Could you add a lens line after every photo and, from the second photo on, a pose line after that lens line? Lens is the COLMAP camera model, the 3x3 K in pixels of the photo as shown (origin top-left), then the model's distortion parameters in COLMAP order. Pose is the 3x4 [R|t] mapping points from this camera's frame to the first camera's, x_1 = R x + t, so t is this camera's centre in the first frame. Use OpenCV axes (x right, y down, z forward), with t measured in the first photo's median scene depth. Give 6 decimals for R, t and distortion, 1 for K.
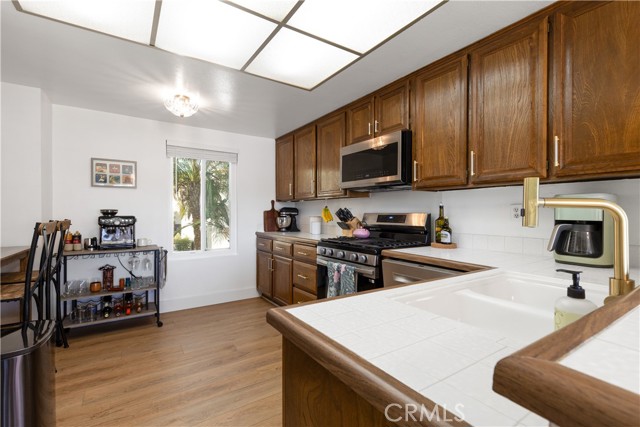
lens RADIAL K [[293.8, 0, 318.6], [0, 293.8, 214.1], [0, 0, 1]] dist [0.007270, -0.001043]
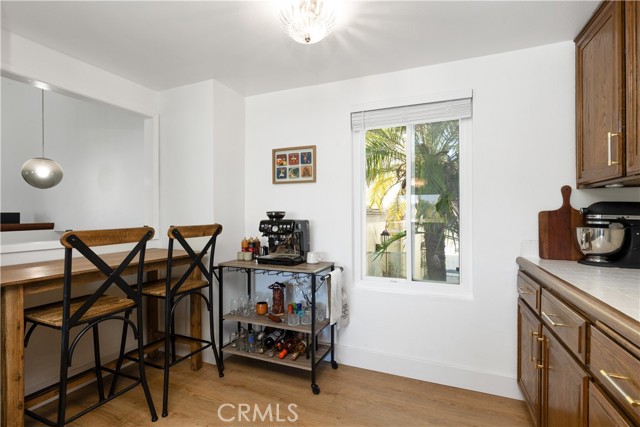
lens RADIAL K [[303.7, 0, 317.1], [0, 303.7, 214.3], [0, 0, 1]] dist [-0.006228, -0.000857]
pose [[0.548478, 0.000198, -0.836165, 0.012562], [-0.001597, 0.999998, -0.000811, -0.007354], [0.836163, 0.001780, 0.548477, 0.602970]]
